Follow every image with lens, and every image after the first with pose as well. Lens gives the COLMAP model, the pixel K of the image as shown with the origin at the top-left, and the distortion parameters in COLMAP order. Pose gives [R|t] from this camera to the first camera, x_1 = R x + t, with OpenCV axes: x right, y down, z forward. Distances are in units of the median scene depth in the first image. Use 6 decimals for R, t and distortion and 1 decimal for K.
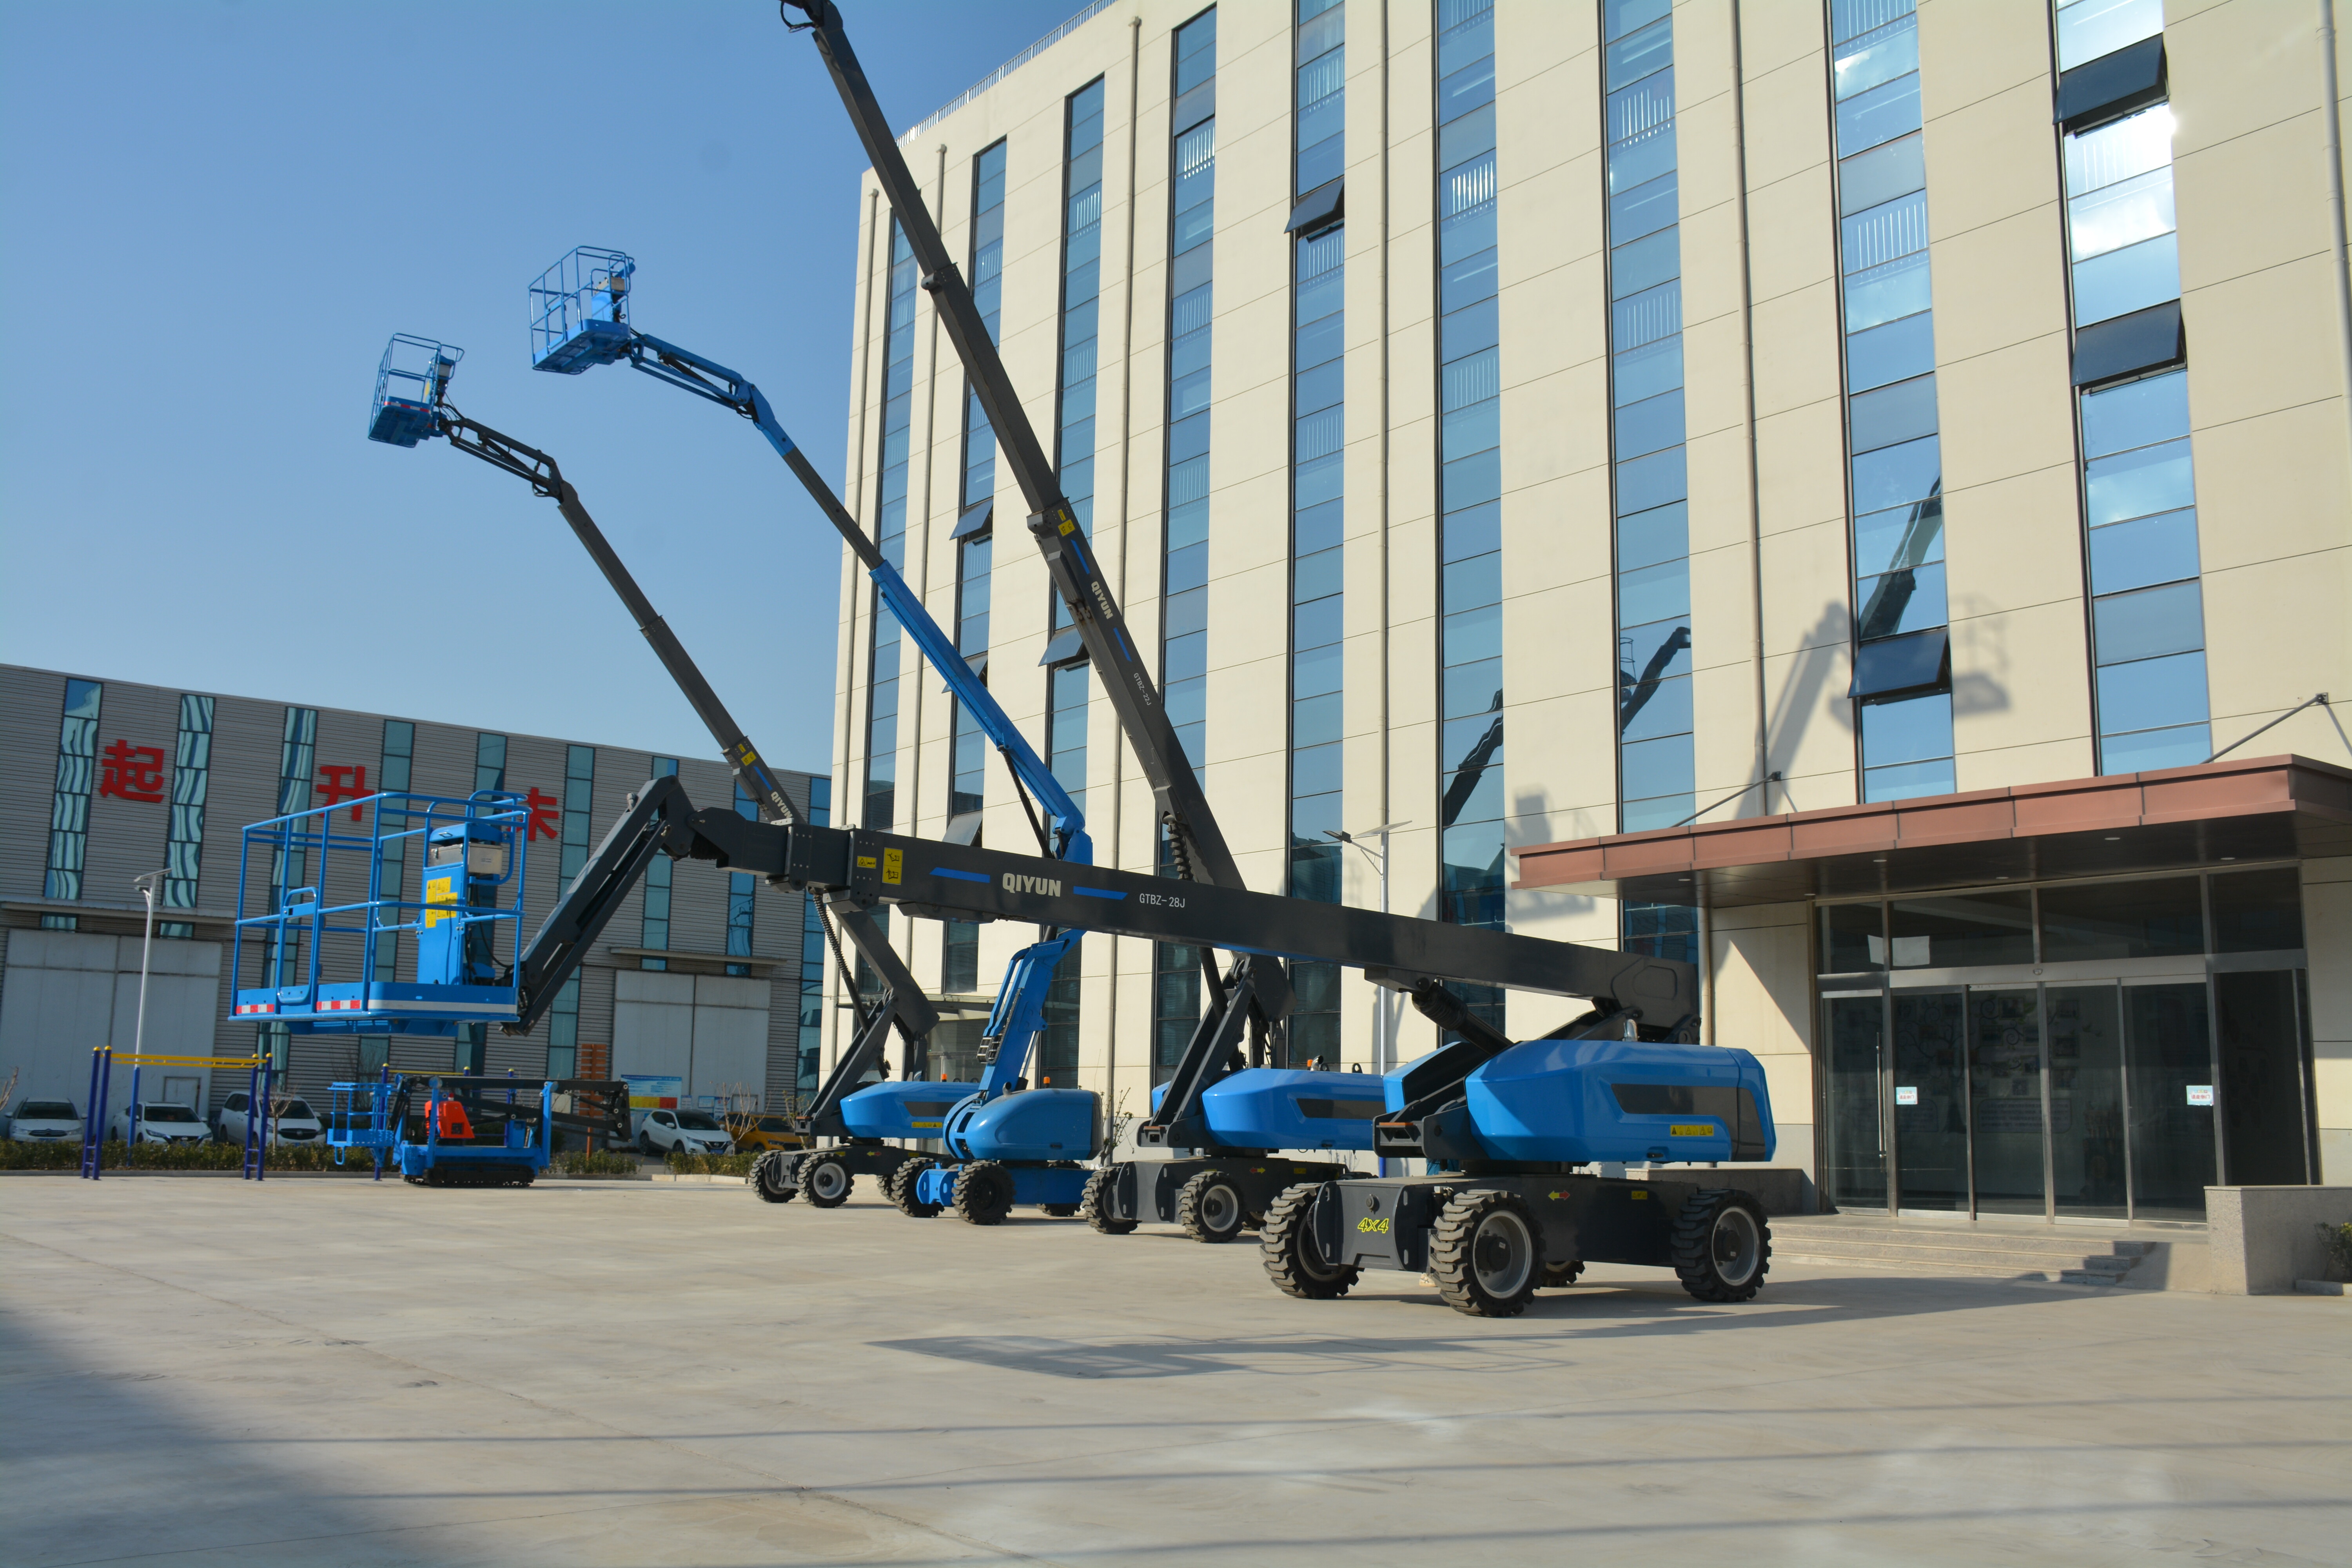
lens RADIAL K [[2070.8, 0, 1163.8], [0, 2070.8, 776.8], [0, 0, 1]] dist [-0.103125, 0.130938]
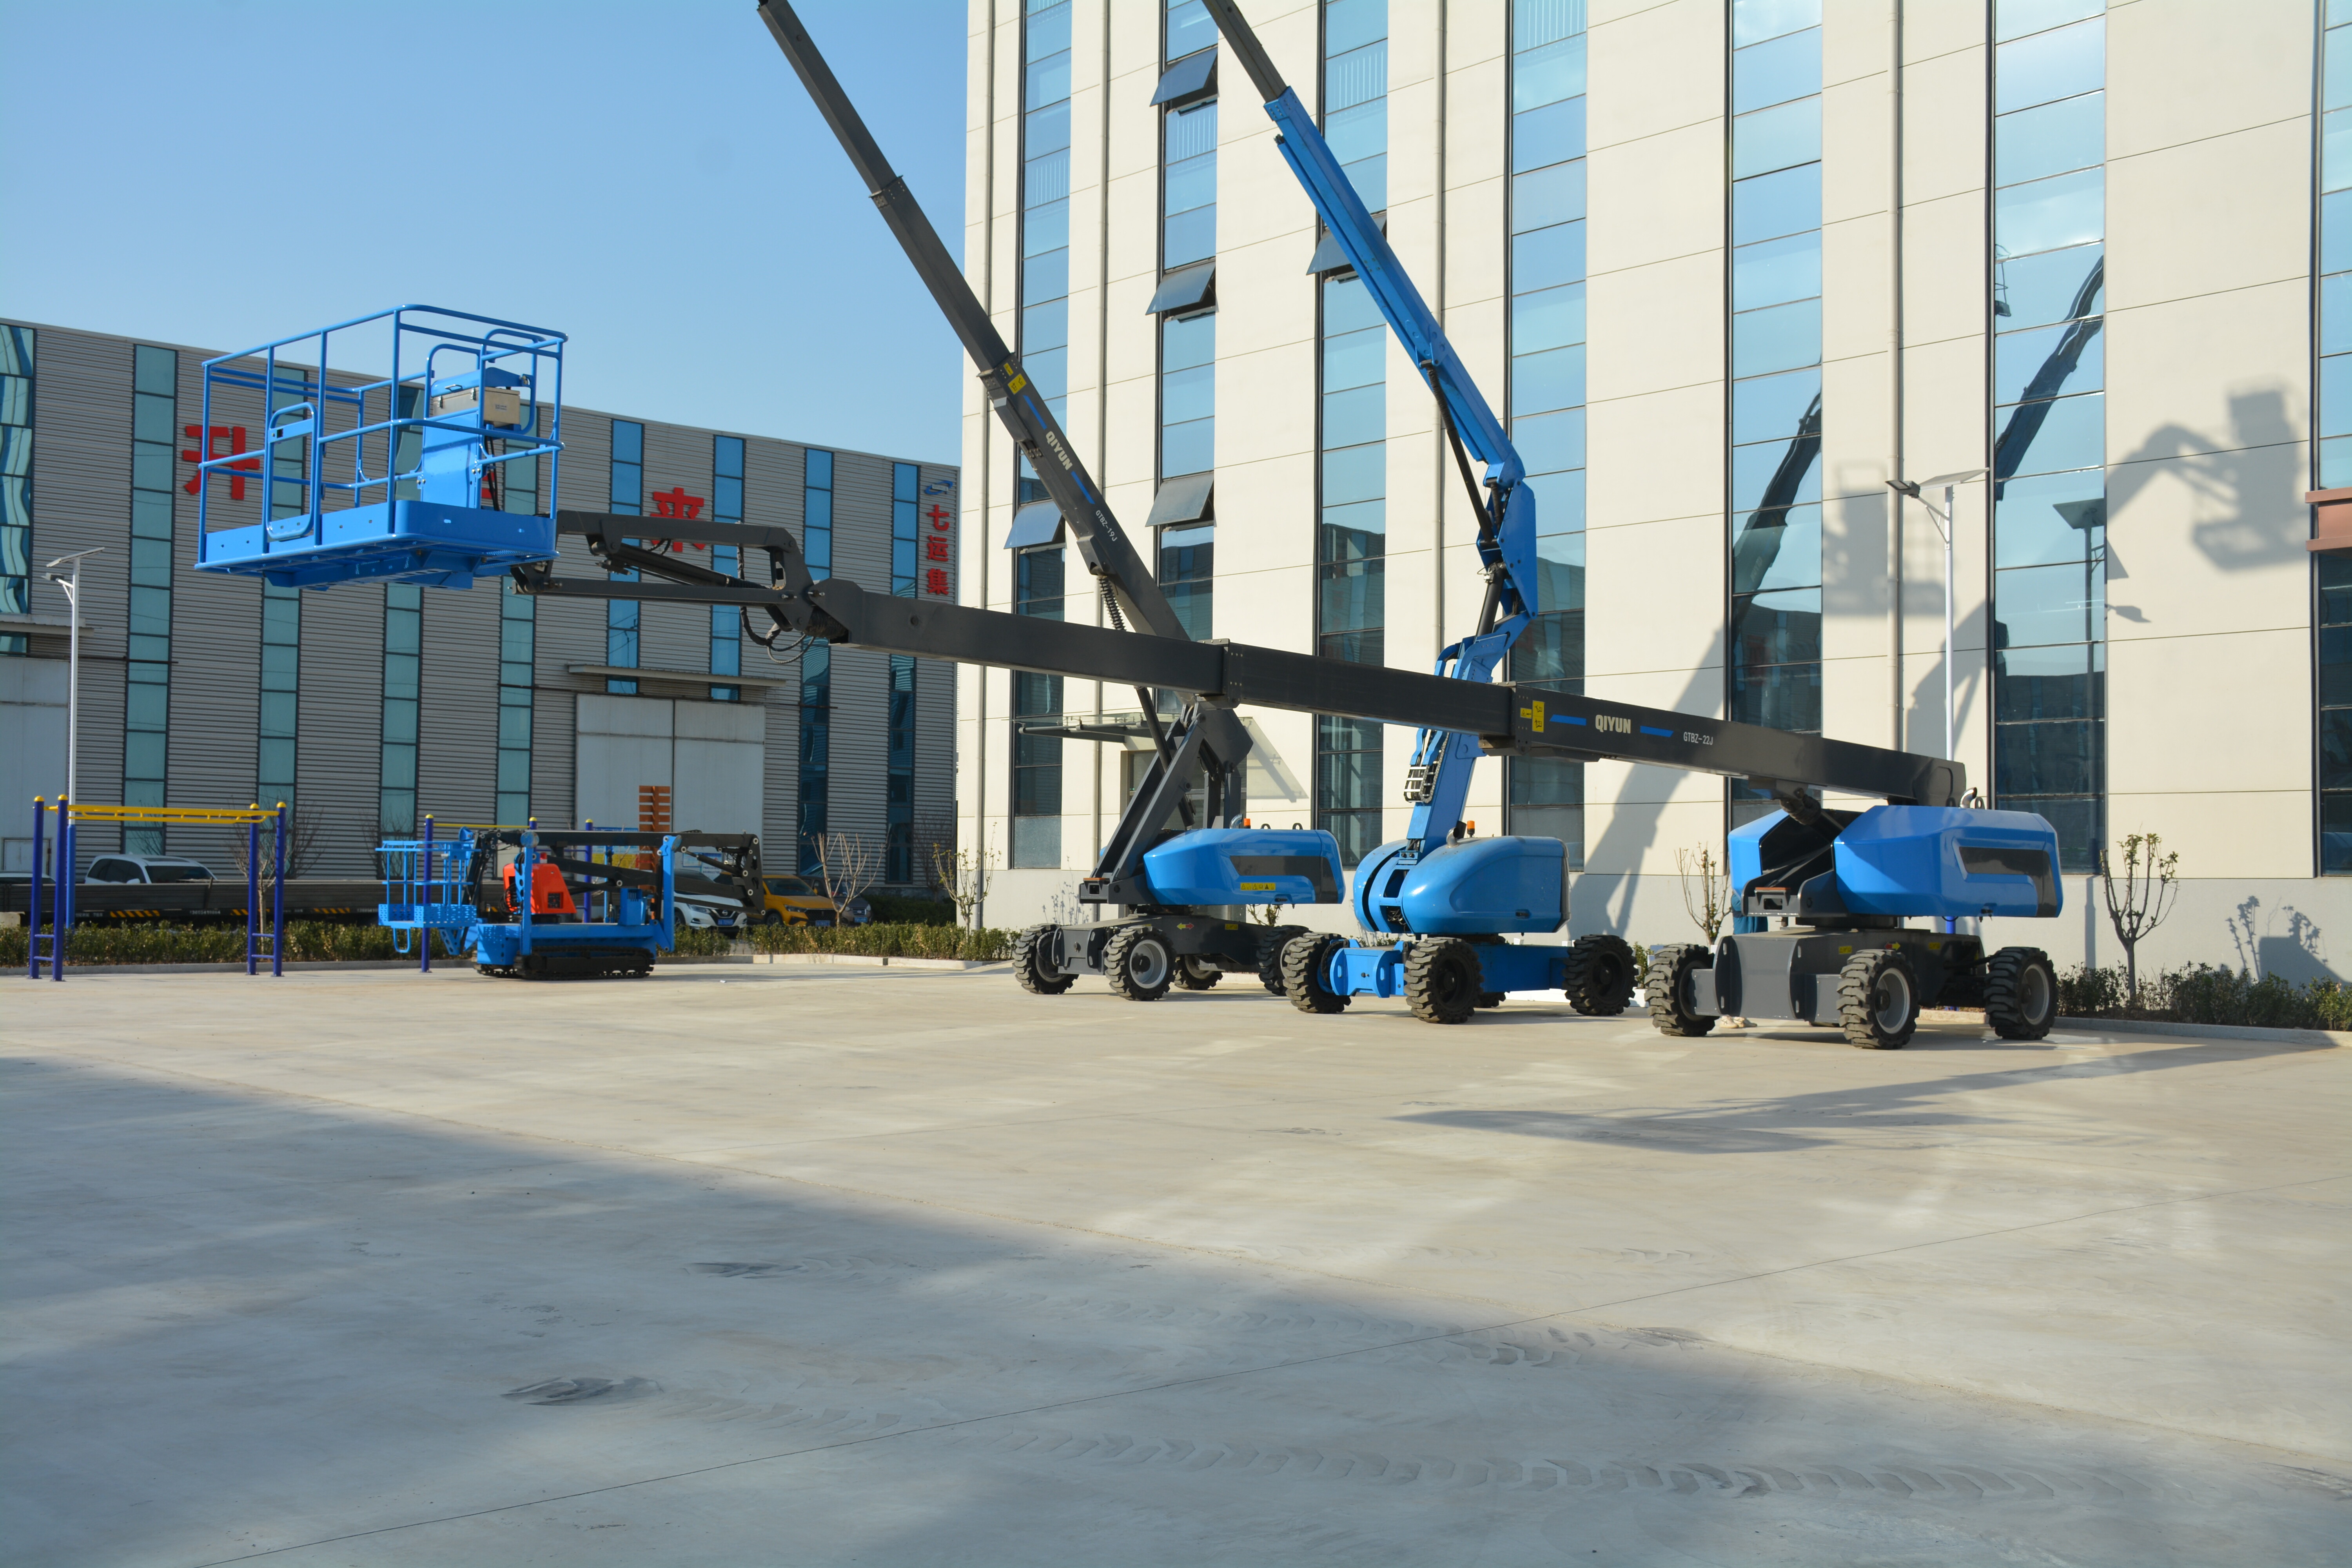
lens RADIAL K [[2389.9, 0, 1162.4], [0, 2389.9, 783.6], [0, 0, 1]] dist [-0.044426, 0.204040]
pose [[0.997540, -0.006185, 0.069832, -0.195213], [-0.002728, 0.991922, 0.126821, 0.021909], [-0.070052, -0.126699, 0.989465, 0.148268]]
